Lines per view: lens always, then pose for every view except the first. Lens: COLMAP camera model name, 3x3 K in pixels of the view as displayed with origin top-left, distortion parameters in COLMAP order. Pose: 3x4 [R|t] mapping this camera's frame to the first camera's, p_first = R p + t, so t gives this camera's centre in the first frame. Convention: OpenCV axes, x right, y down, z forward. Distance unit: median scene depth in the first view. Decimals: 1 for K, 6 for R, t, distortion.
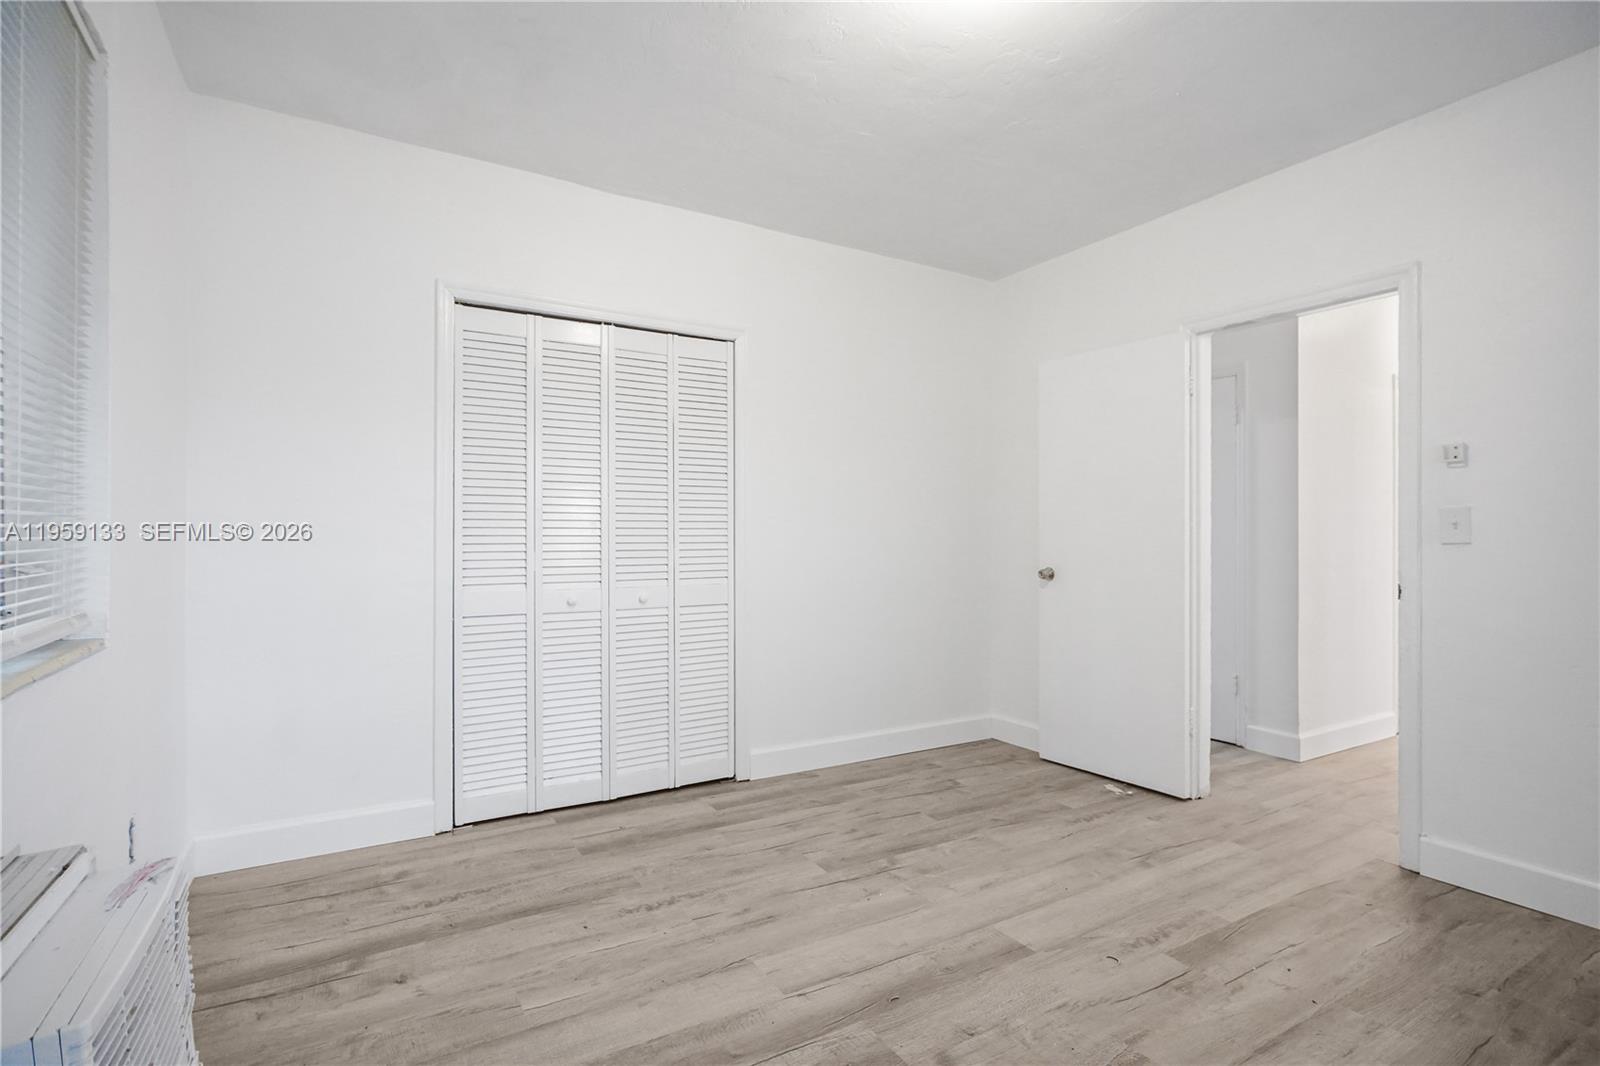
lens RADIAL K [[777.9, 0, 811.4], [0, 777.9, 534.2], [0, 0, 1]] dist [-0.010367, 0.004532]
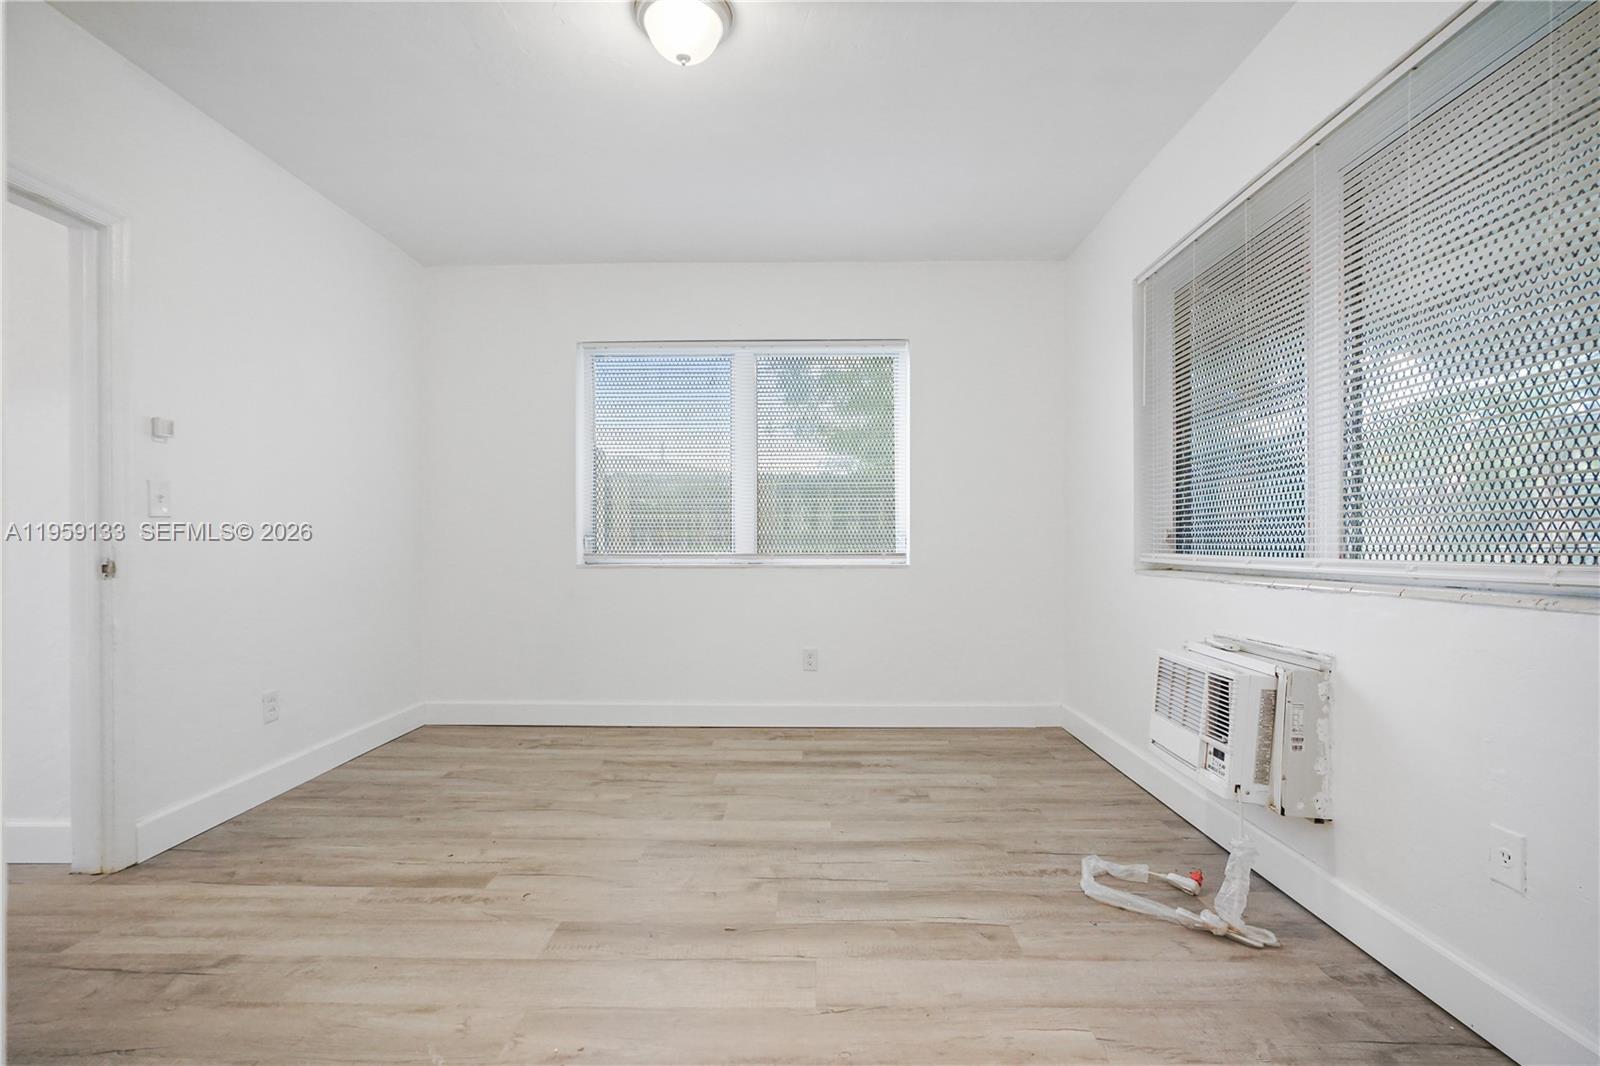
lens RADIAL K [[712.1, 0, 803.4], [0, 712.1, 543.7], [0, 0, 1]] dist [-0.013911, 0.006153]
pose [[-0.848966, -0.002234, 0.528443, -0.361258], [-0.000853, 0.999996, 0.002857, 0.043495], [-0.528447, 0.001974, -0.848964, 1.289836]]
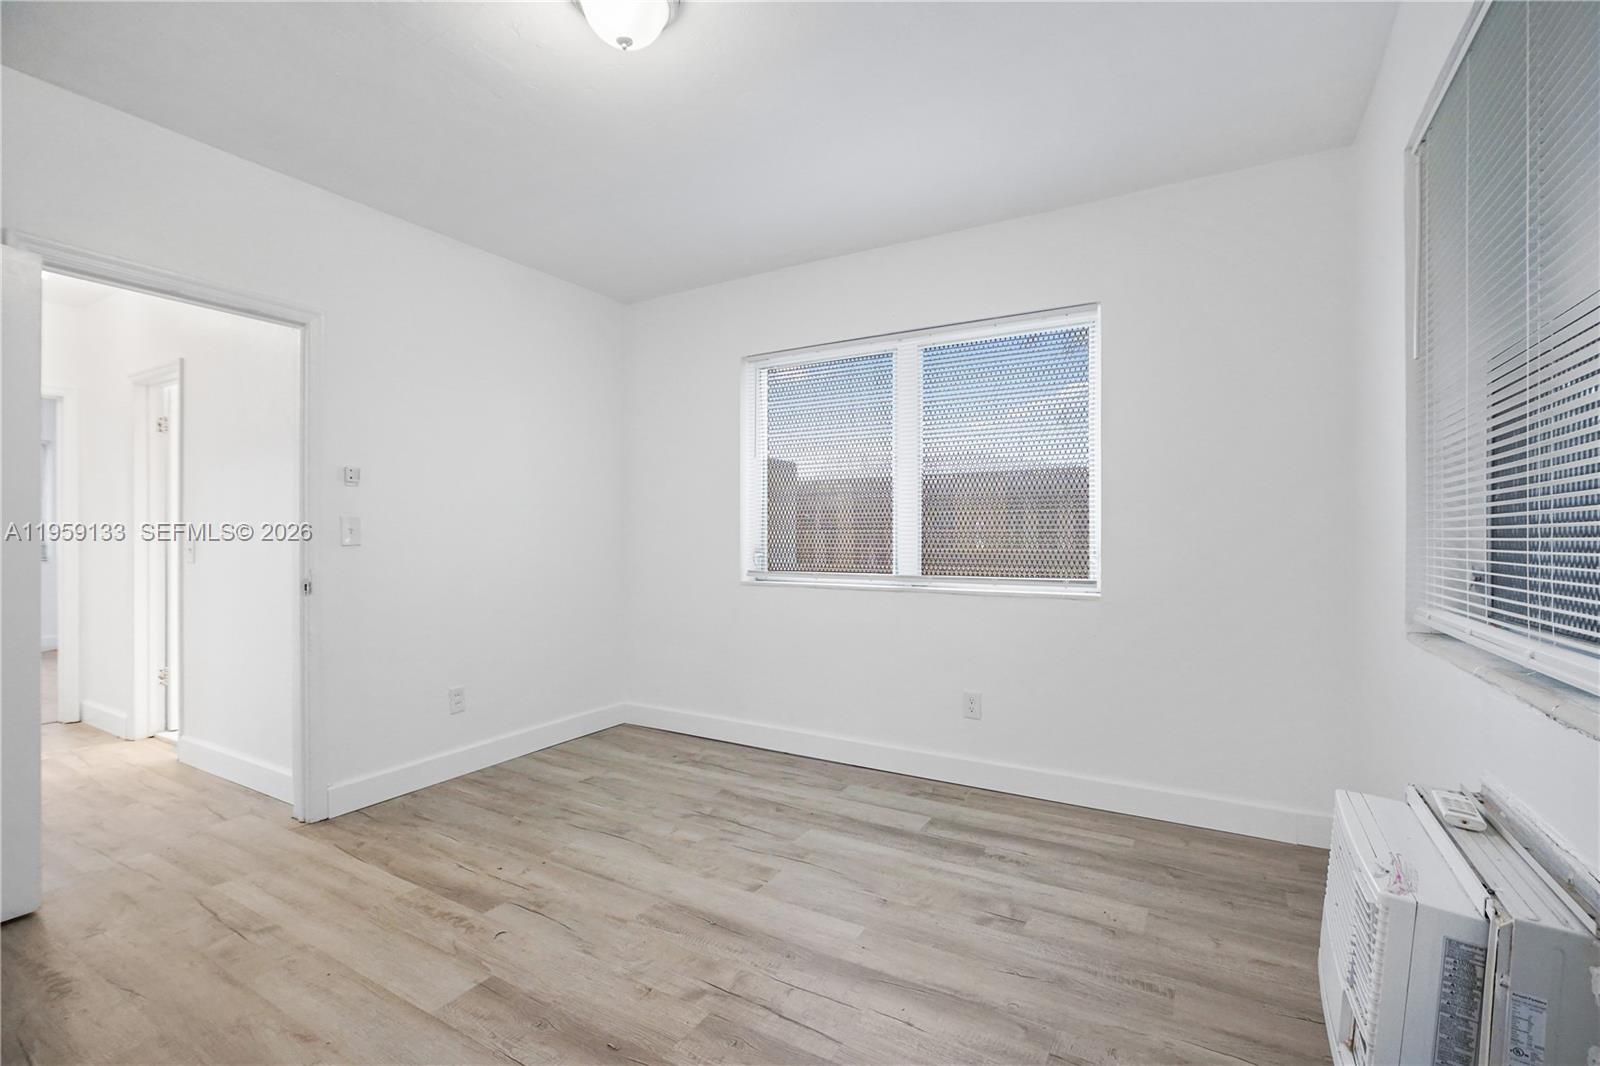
lens RADIAL K [[712.1, 0, 800.6], [0, 712.1, 534.9], [0, 0, 1]] dist [-0.013911, 0.006153]
pose [[-0.478245, -0.000411, 0.878226, -0.531888], [-0.002200, 0.999997, -0.000730, -0.004753], [-0.878224, -0.002281, -0.478245, 0.873086]]
